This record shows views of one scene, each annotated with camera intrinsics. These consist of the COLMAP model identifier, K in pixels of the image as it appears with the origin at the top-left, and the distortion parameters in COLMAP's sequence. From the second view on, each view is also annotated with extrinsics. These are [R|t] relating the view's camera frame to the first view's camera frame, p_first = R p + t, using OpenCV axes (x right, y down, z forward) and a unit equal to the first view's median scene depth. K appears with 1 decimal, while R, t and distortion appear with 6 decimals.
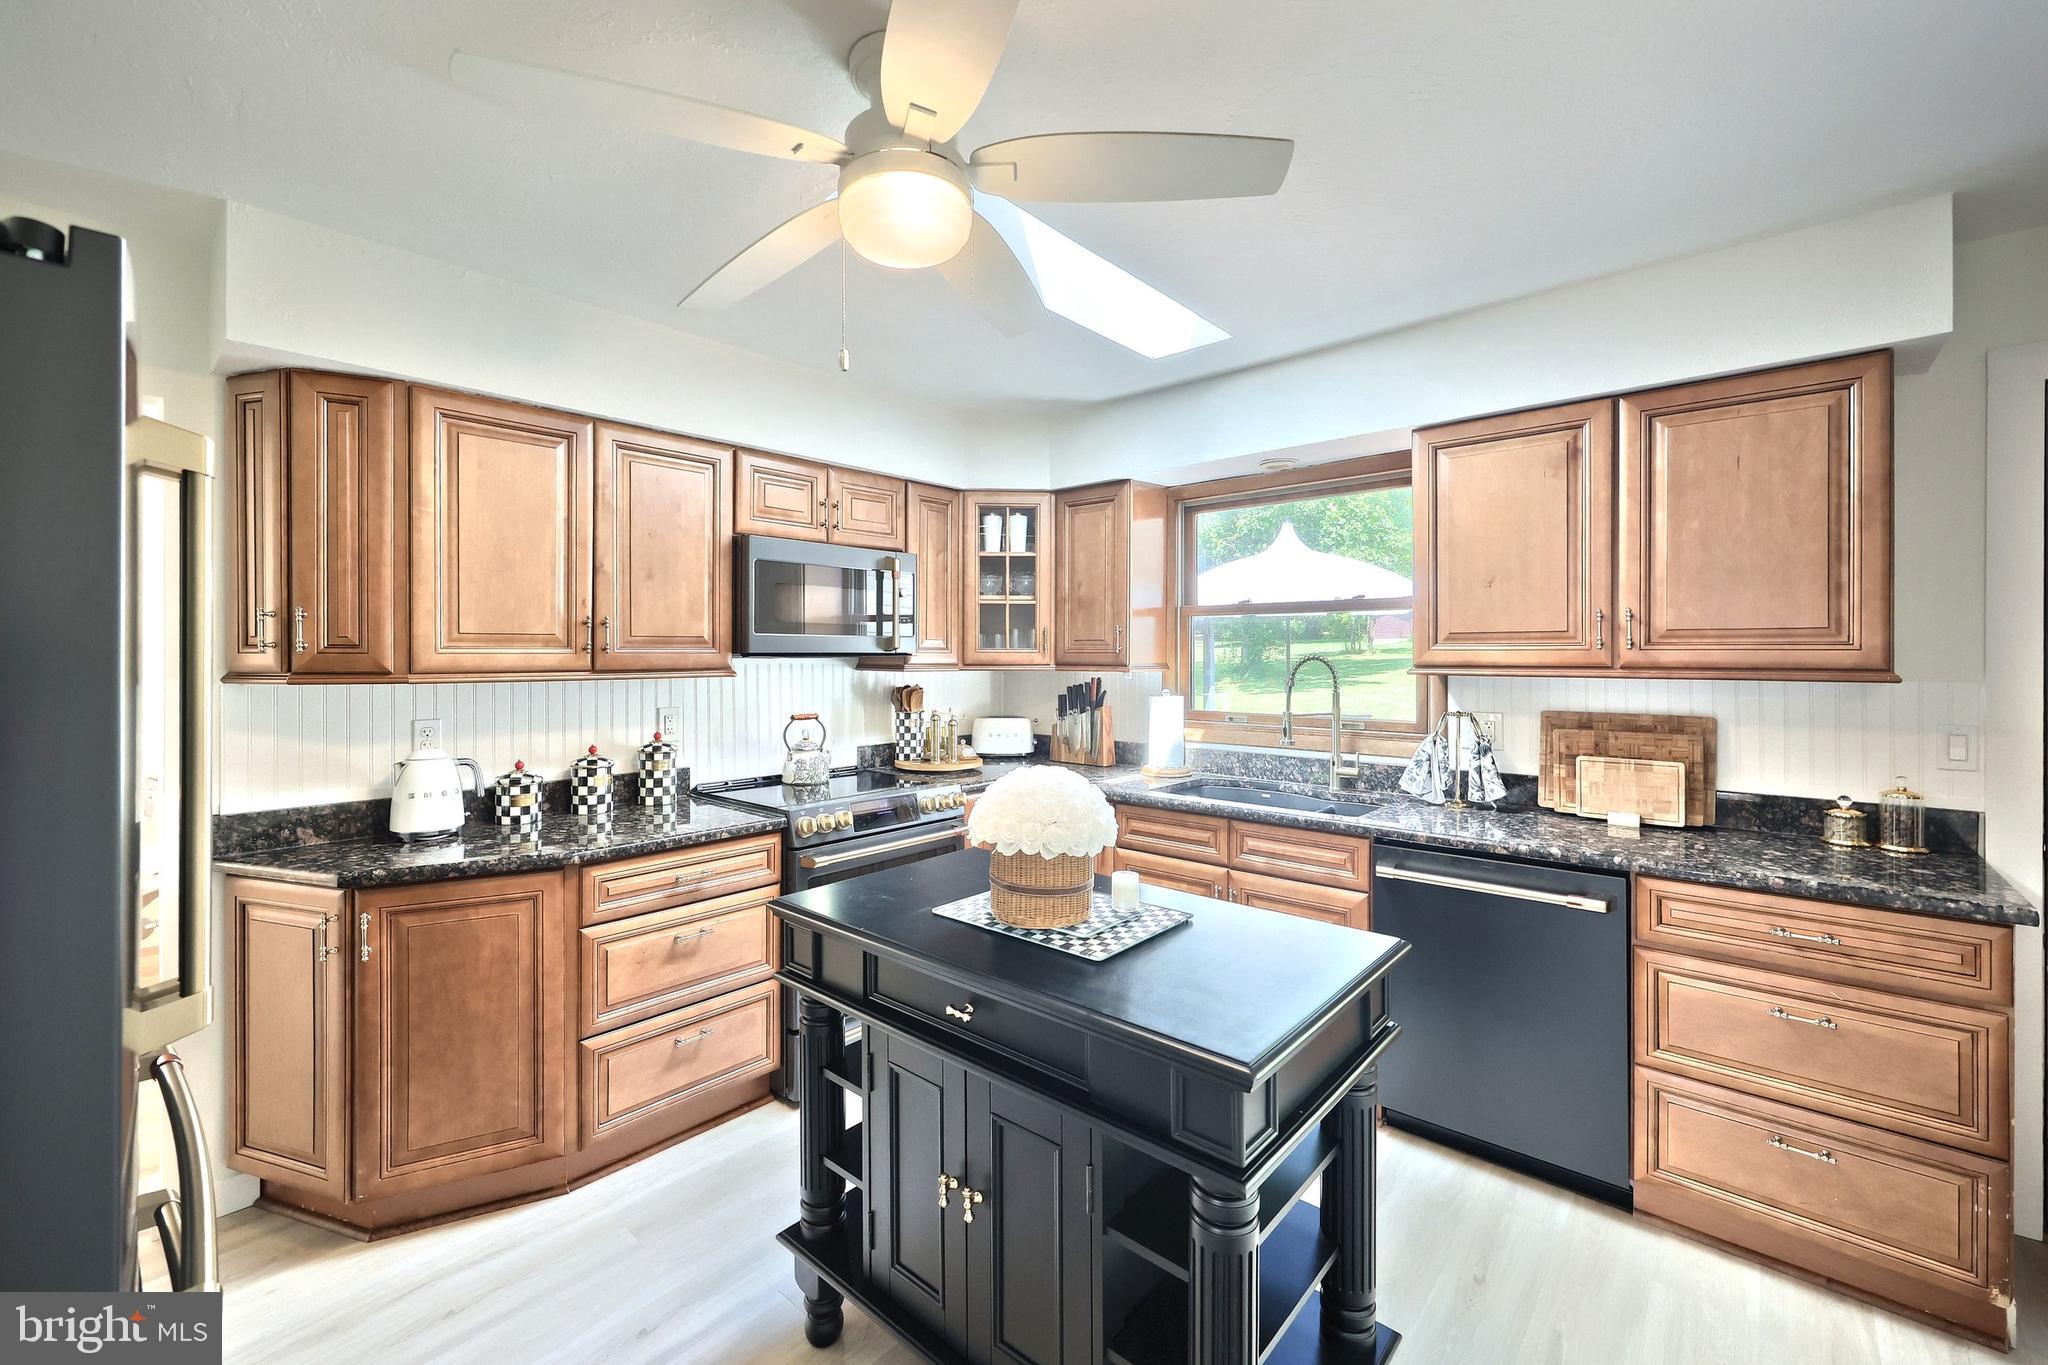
lens RADIAL K [[833.6, 0, 1030.5], [0, 833.6, 667.1], [0, 0, 1]] dist [-0.002495, 0.000119]
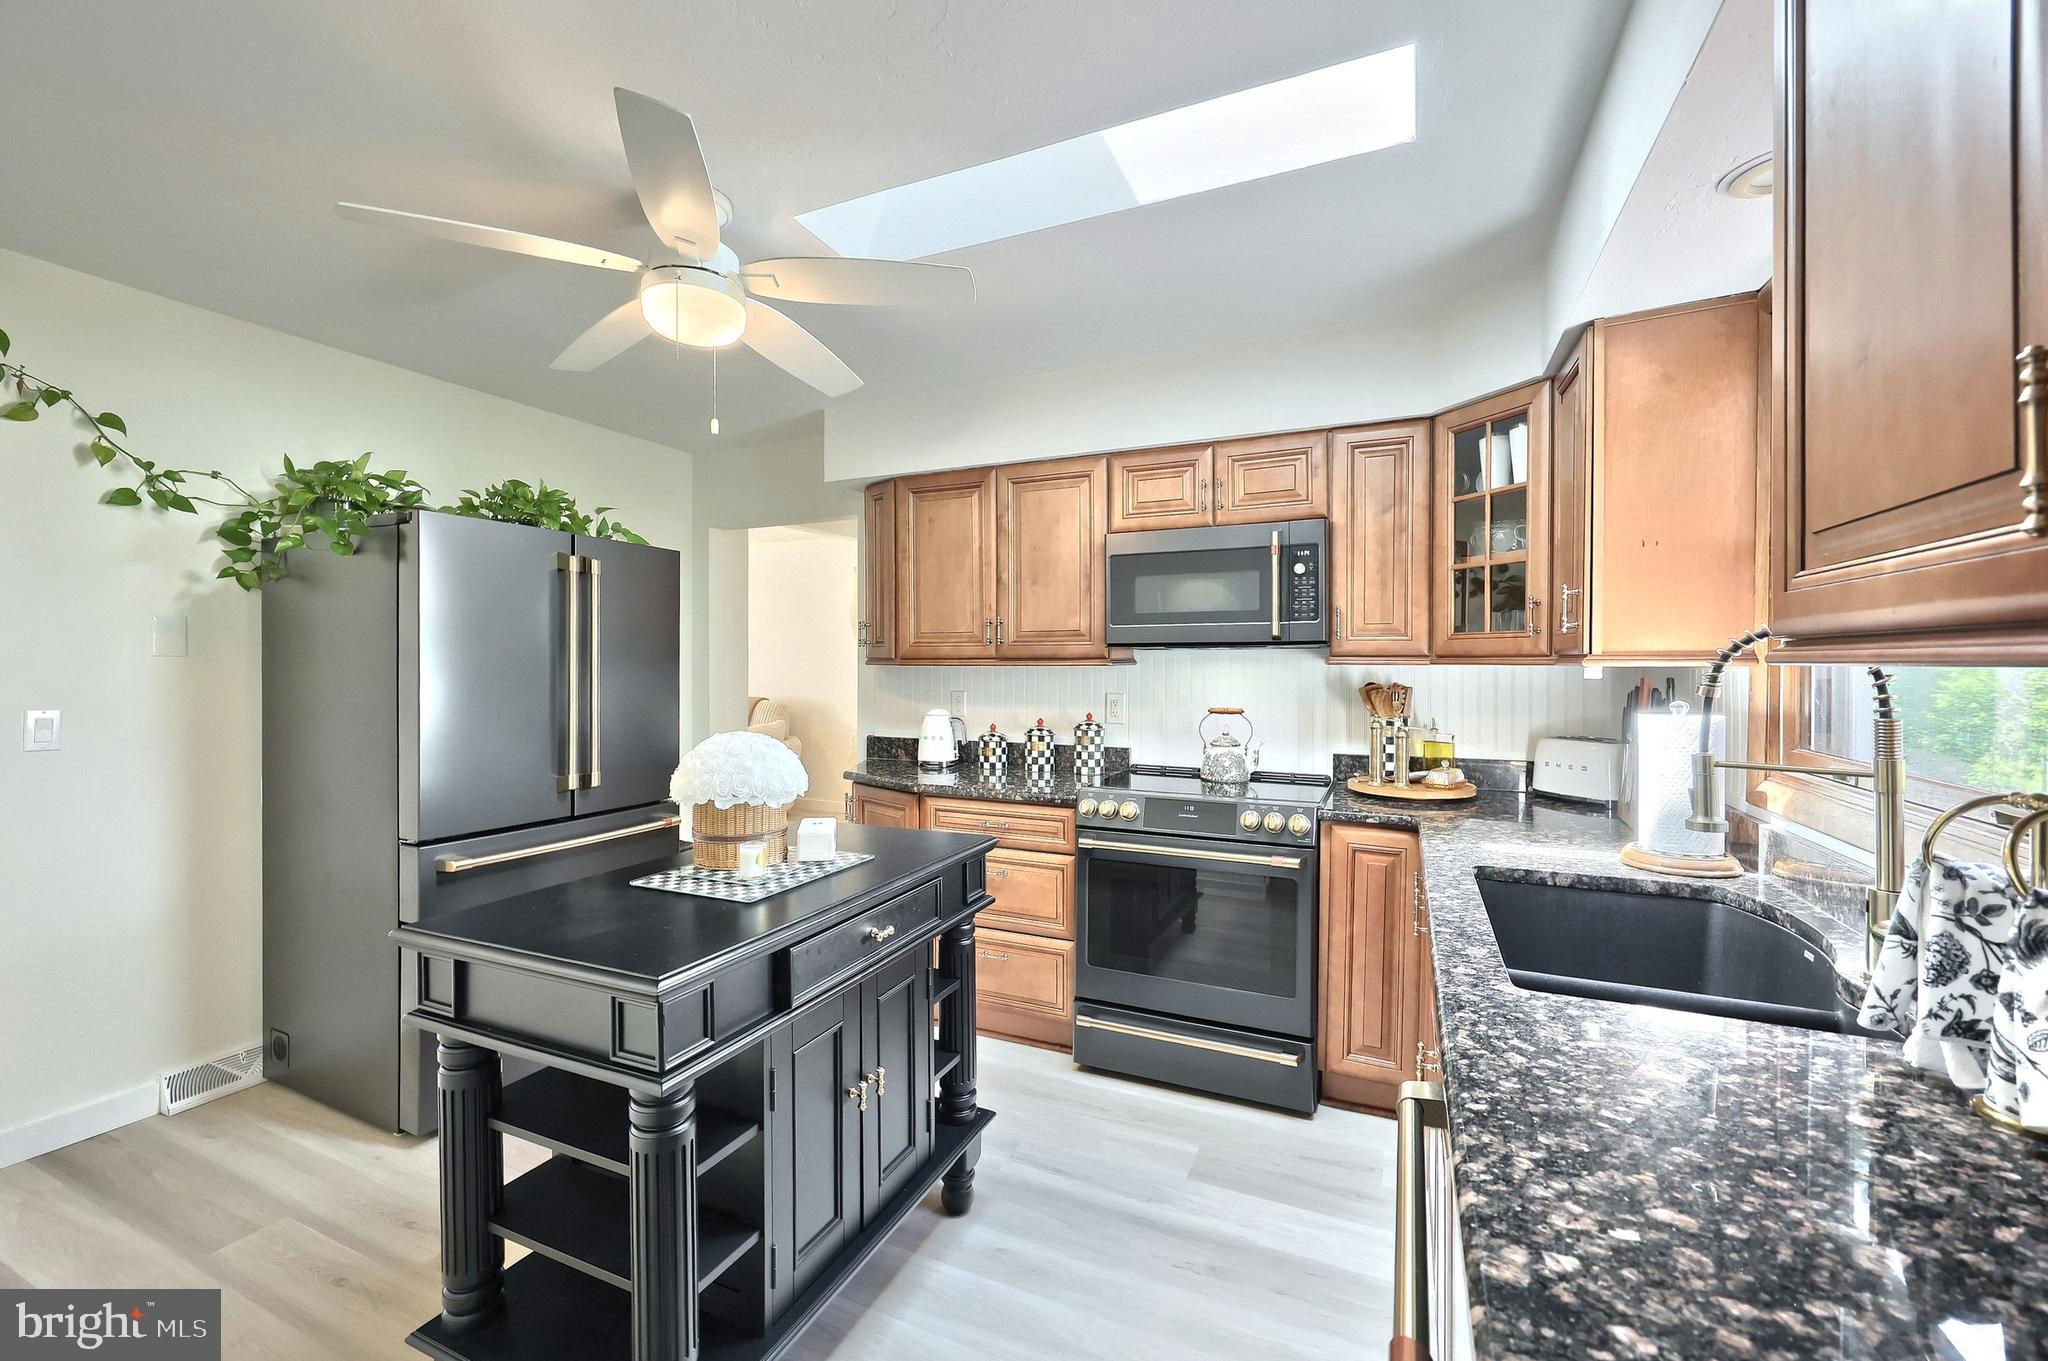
lens RADIAL K [[833.6, 0, 1030.5], [0, 833.6, 665.1], [0, 0, 1]] dist [-0.002495, 0.000119]
pose [[0.294067, 0.004465, -0.955775, 0.719554], [-0.009406, 0.999954, 0.001777, 0.010810], [0.955739, 0.008468, 0.294095, 0.632815]]
